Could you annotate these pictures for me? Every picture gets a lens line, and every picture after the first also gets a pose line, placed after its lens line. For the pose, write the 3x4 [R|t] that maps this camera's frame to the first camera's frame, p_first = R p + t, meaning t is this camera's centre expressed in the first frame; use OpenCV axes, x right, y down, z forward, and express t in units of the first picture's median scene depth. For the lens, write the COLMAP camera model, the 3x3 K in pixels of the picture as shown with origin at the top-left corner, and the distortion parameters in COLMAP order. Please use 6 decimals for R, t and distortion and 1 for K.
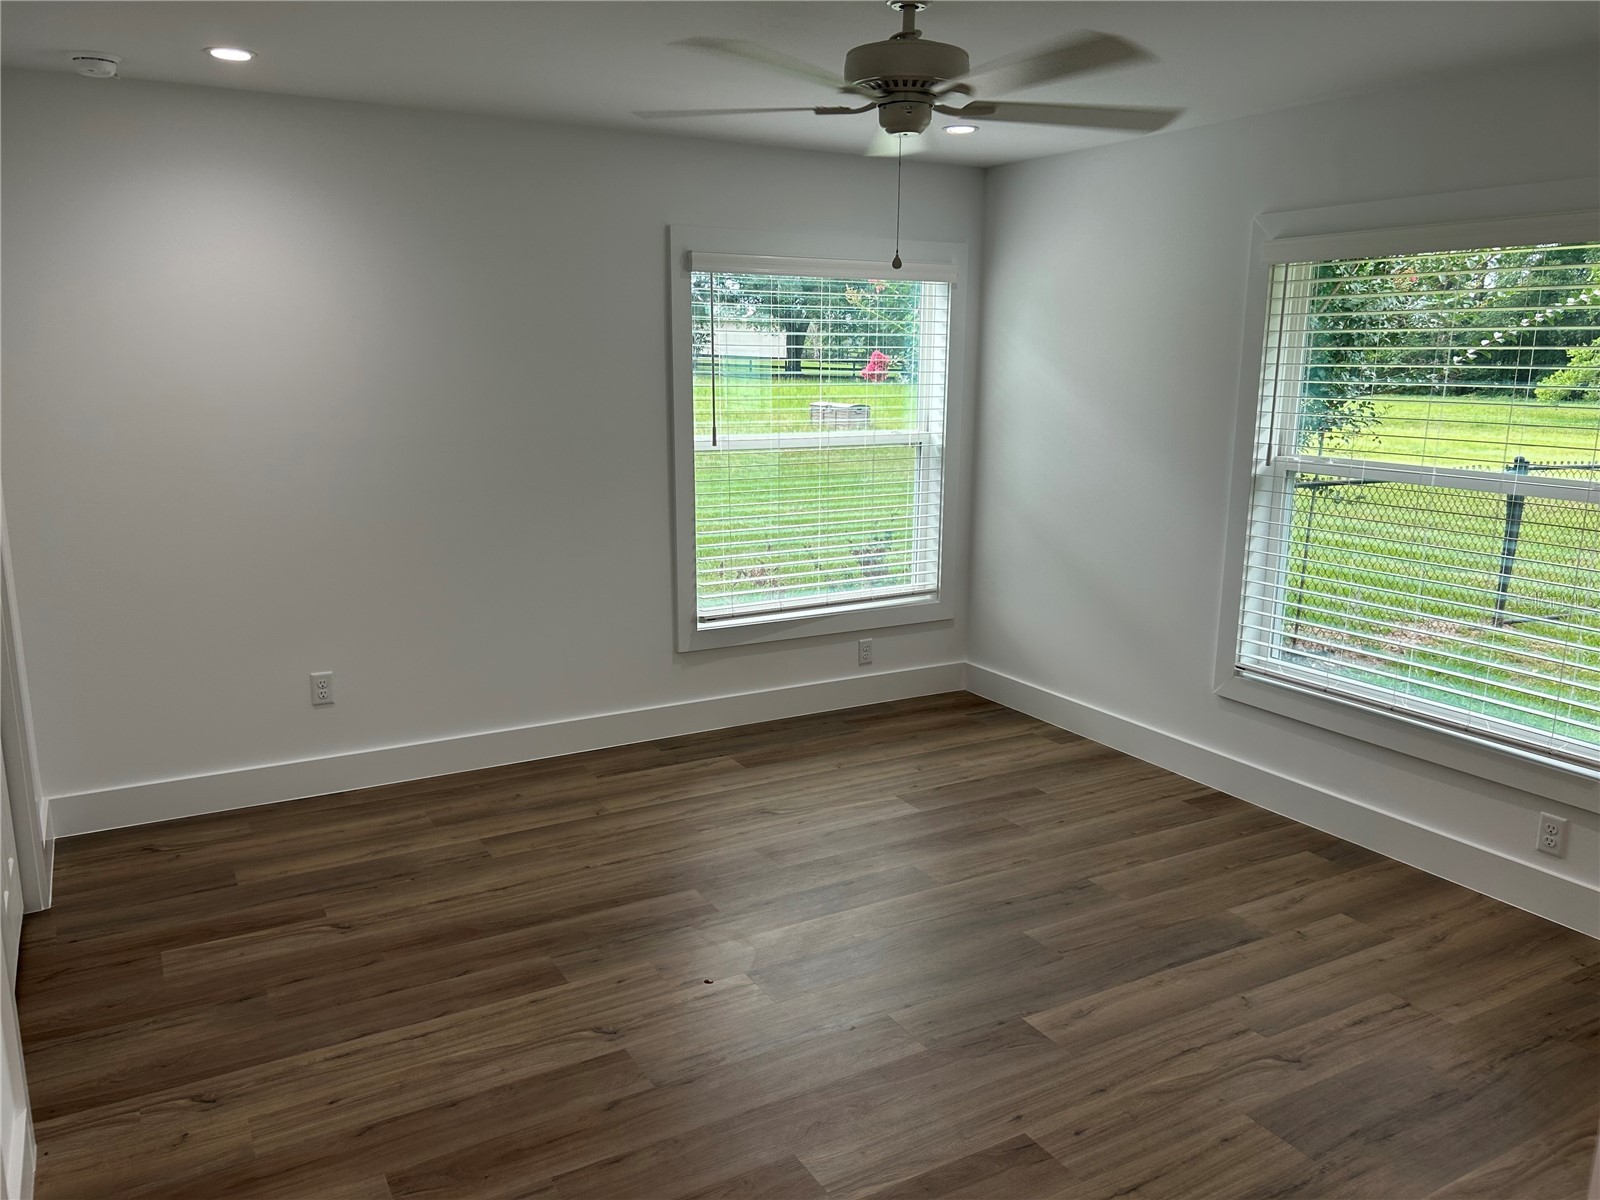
lens RADIAL K [[1213.6, 0, 782.1], [0, 1213.6, 608.2], [0, 0, 1]] dist [0.024736, 0.000946]
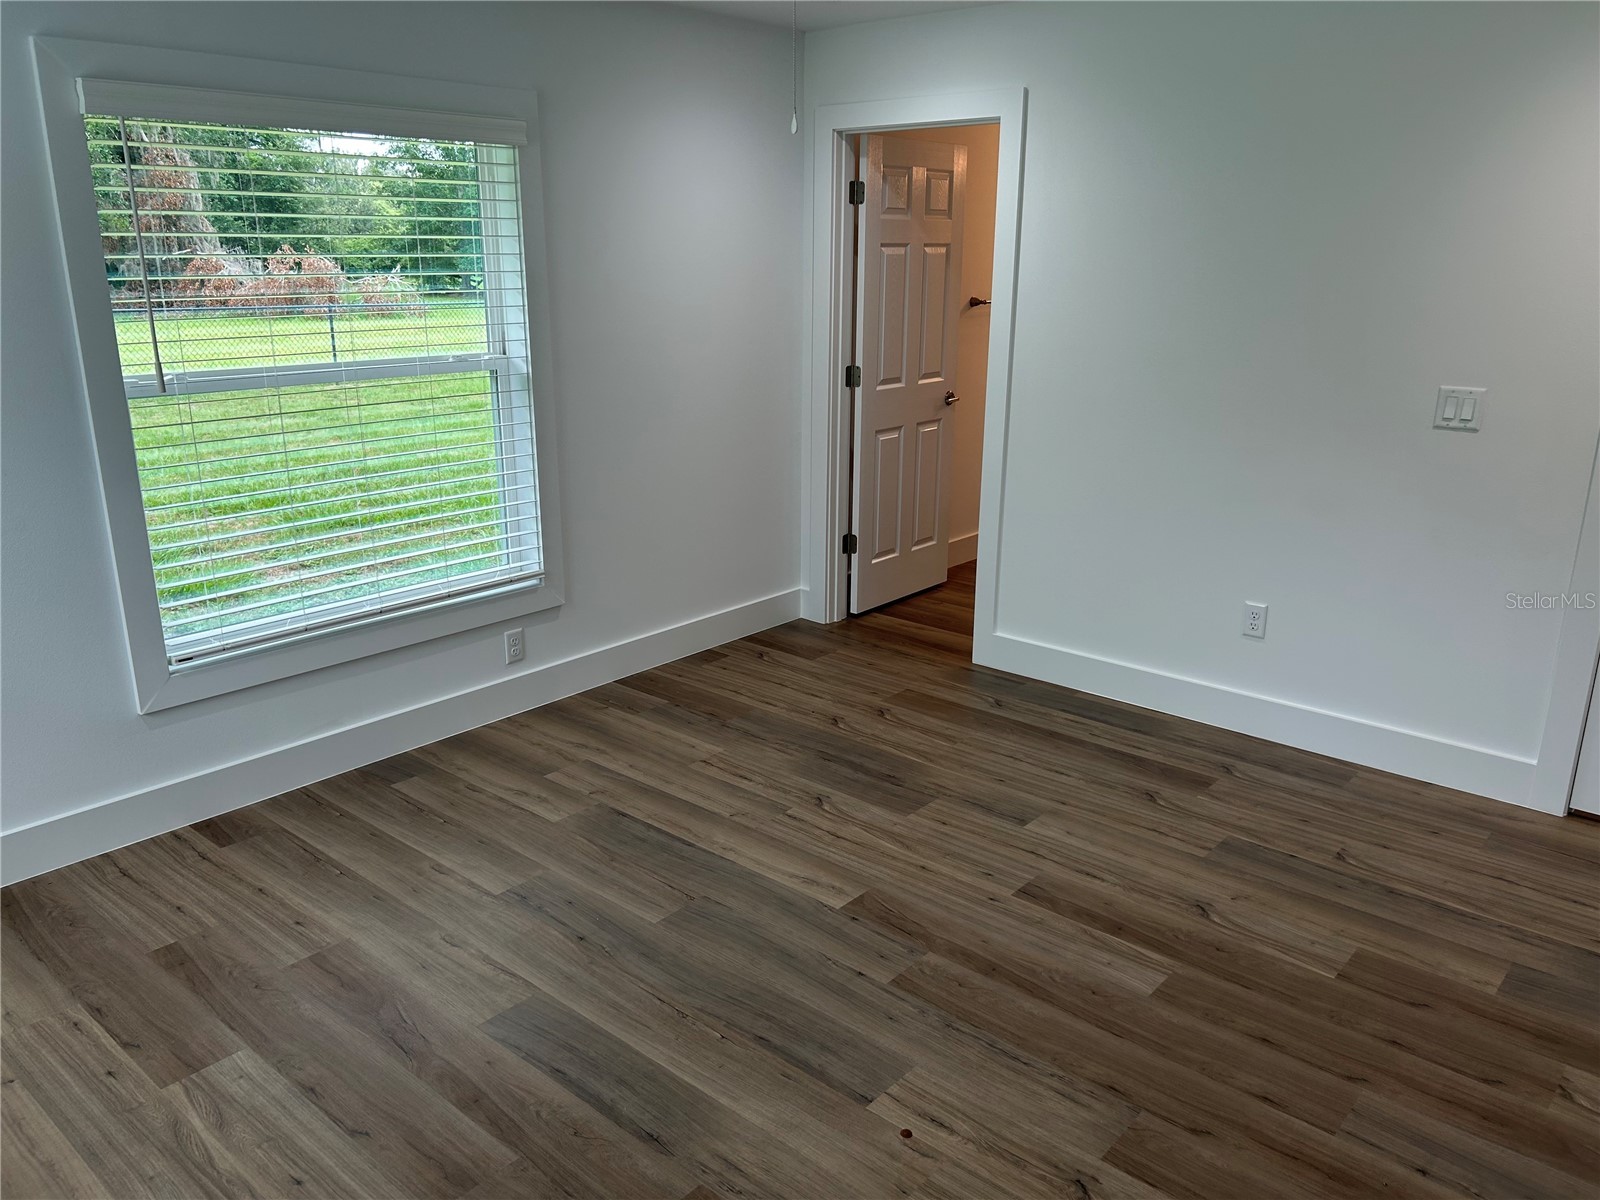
lens RADIAL K [[1198.6, 0, 797.7], [0, 1198.6, 611.3], [0, 0, 1]] dist [0.070239, -0.080460]
pose [[-0.332760, -0.285124, 0.898874, -0.569140], [0.191807, 0.912806, 0.360550, -0.239044], [-0.923299, 0.292387, -0.249057, 1.086778]]
